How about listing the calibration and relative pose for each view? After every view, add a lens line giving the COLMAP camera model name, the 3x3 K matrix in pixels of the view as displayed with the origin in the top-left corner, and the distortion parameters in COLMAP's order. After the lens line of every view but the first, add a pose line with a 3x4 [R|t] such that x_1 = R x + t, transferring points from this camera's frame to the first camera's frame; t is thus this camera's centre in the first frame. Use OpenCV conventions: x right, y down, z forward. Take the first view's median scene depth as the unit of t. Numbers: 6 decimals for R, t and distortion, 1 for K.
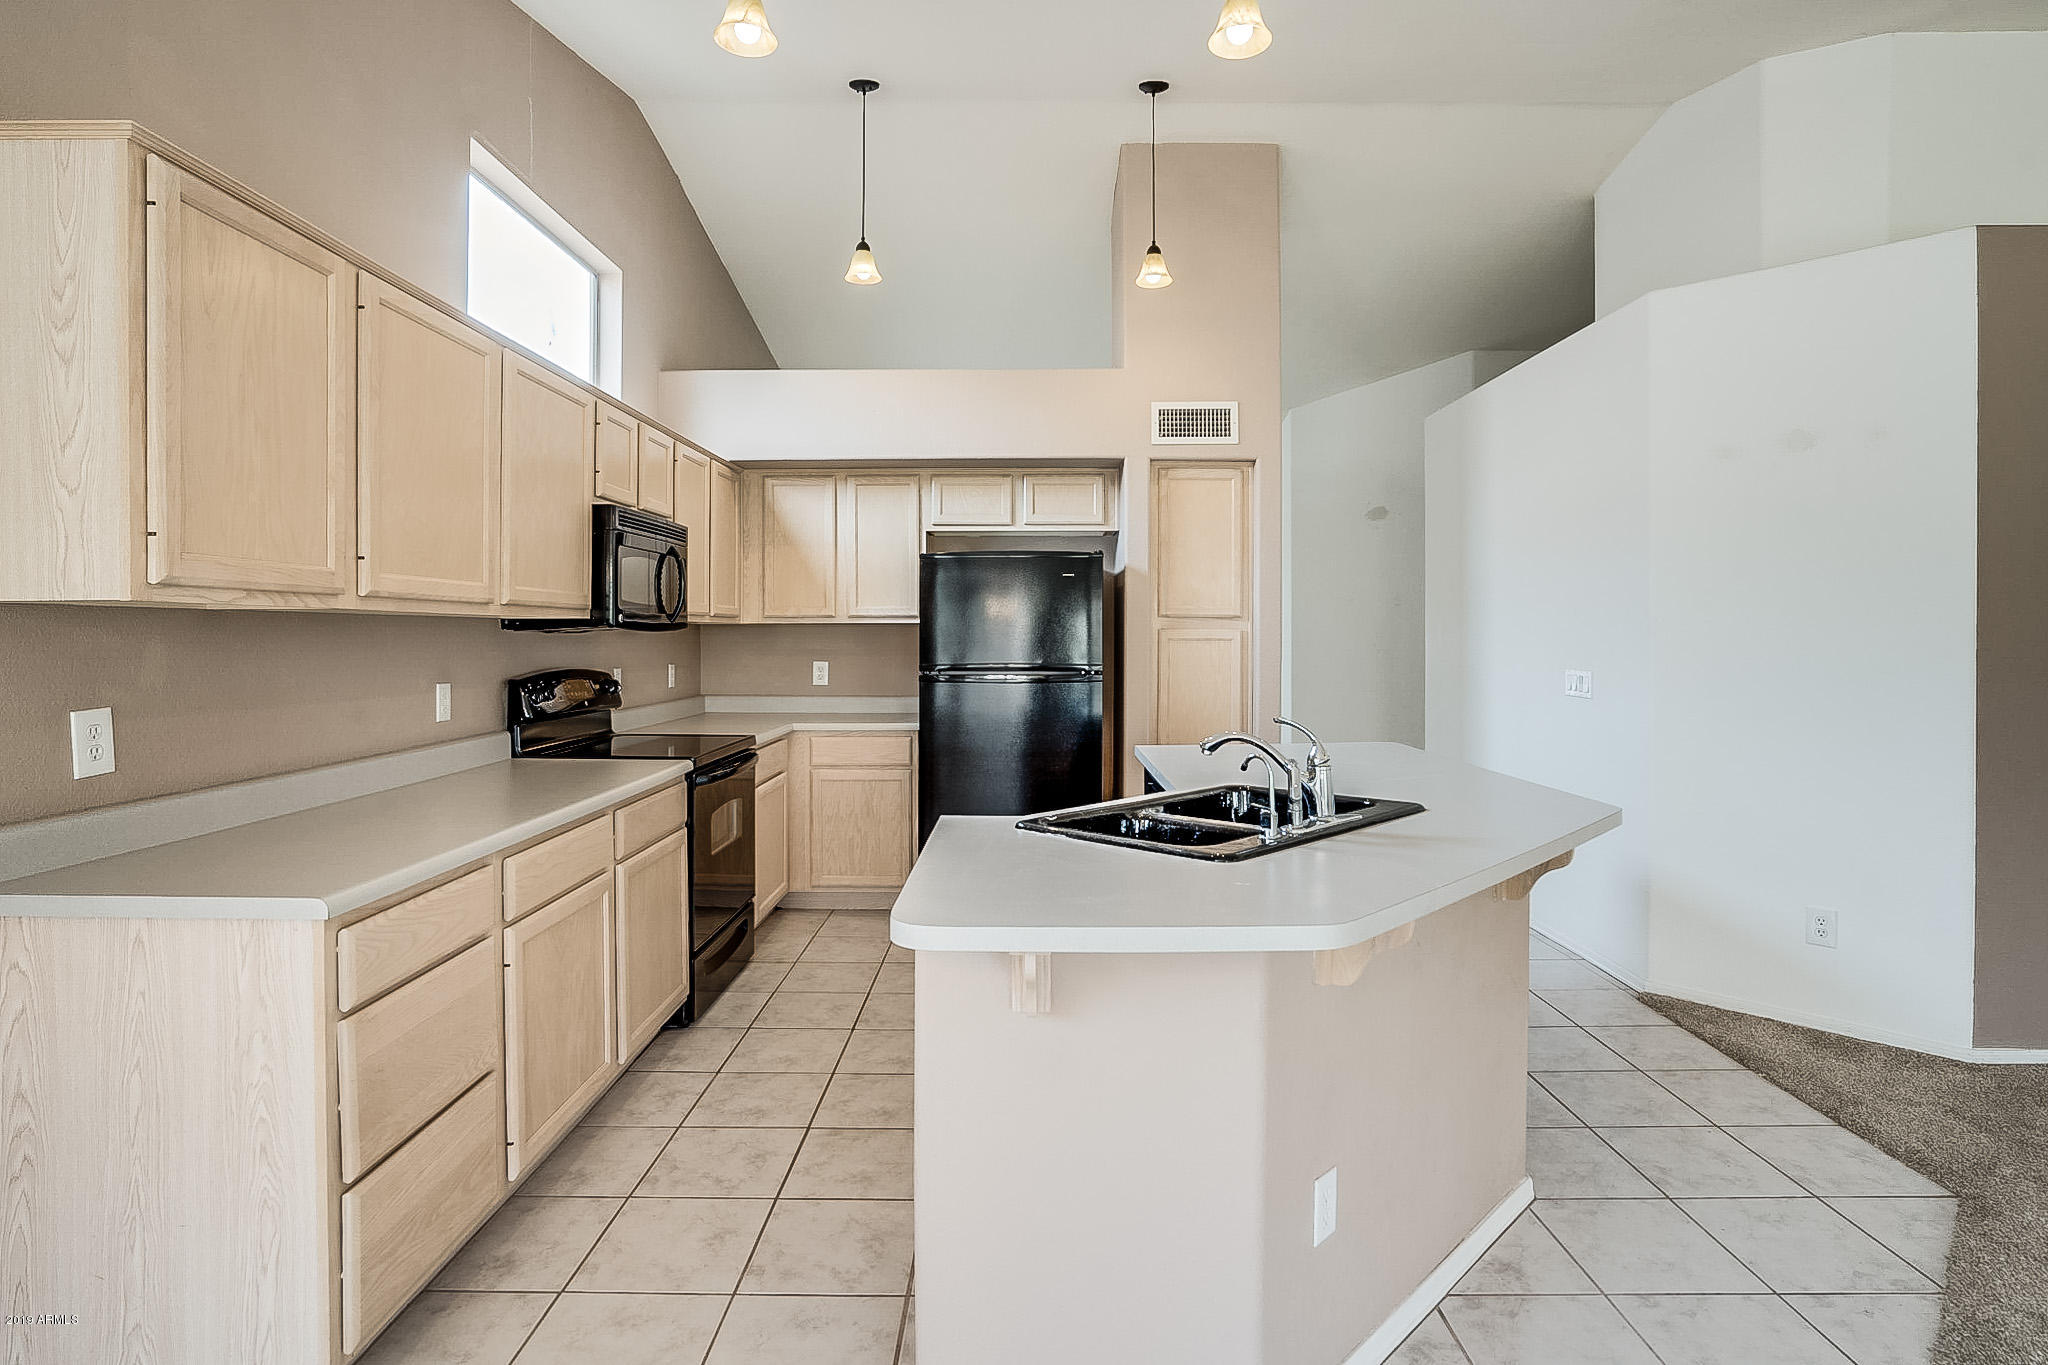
lens RADIAL K [[1040.8, 0, 1038.3], [0, 1040.8, 637.9], [0, 0, 1]] dist [-0.022642, 0.001712]
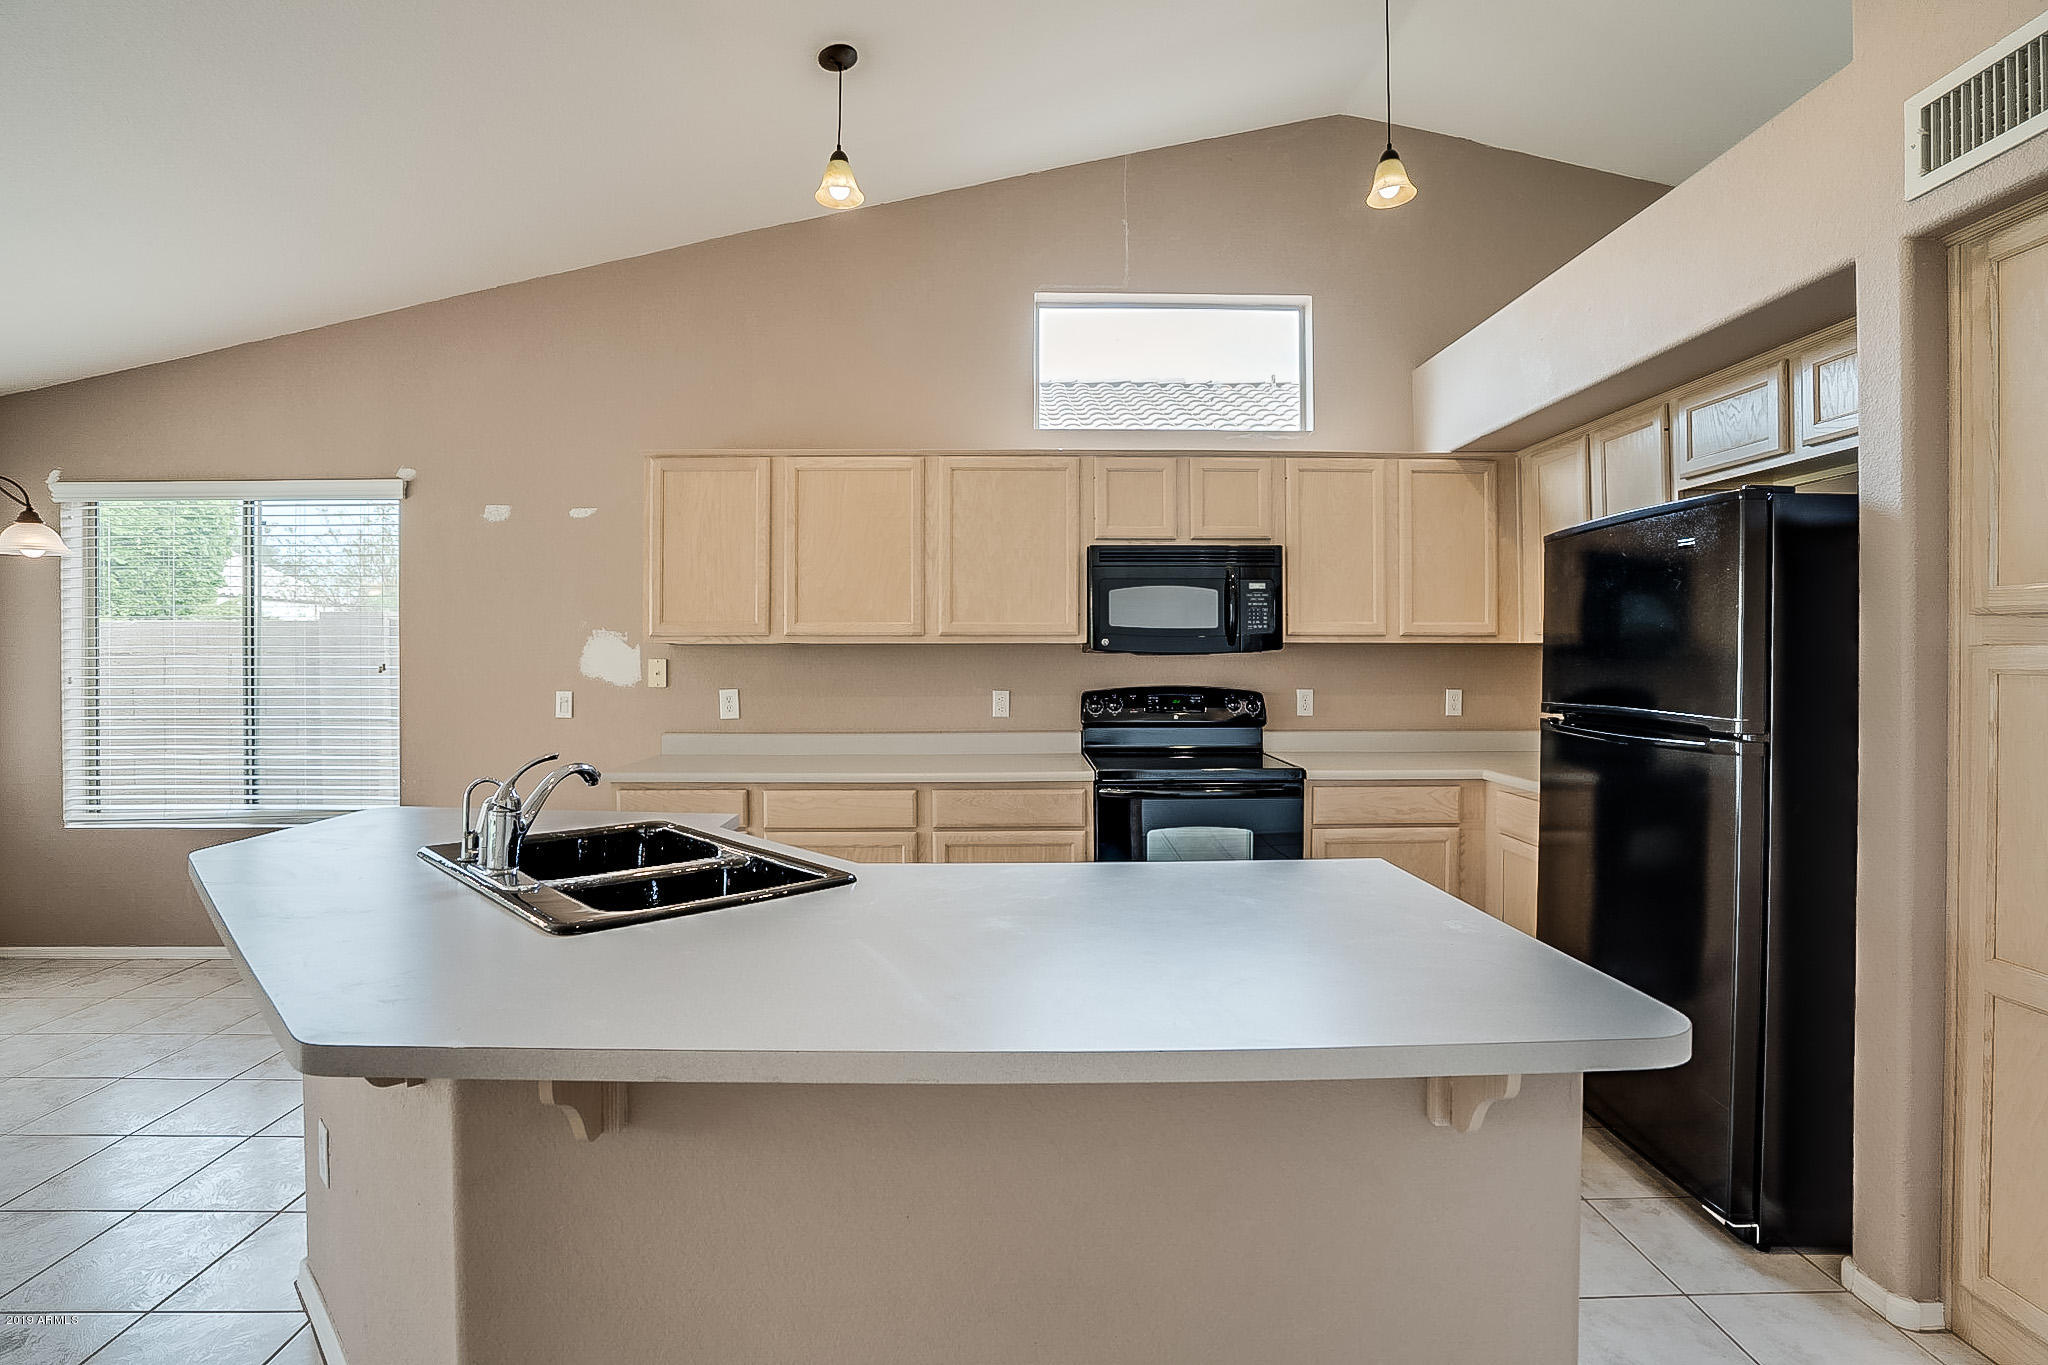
lens RADIAL K [[961.3, 0, 1014.5], [0, 961.3, 654.7], [0, 0, 1]] dist [-0.040708, 0.011416]
pose [[0.001041, -0.000168, -0.999999, 0.483174], [-0.003313, 0.999994, -0.000172, -0.003730], [0.999994, 0.003313, 0.001040, 0.646274]]
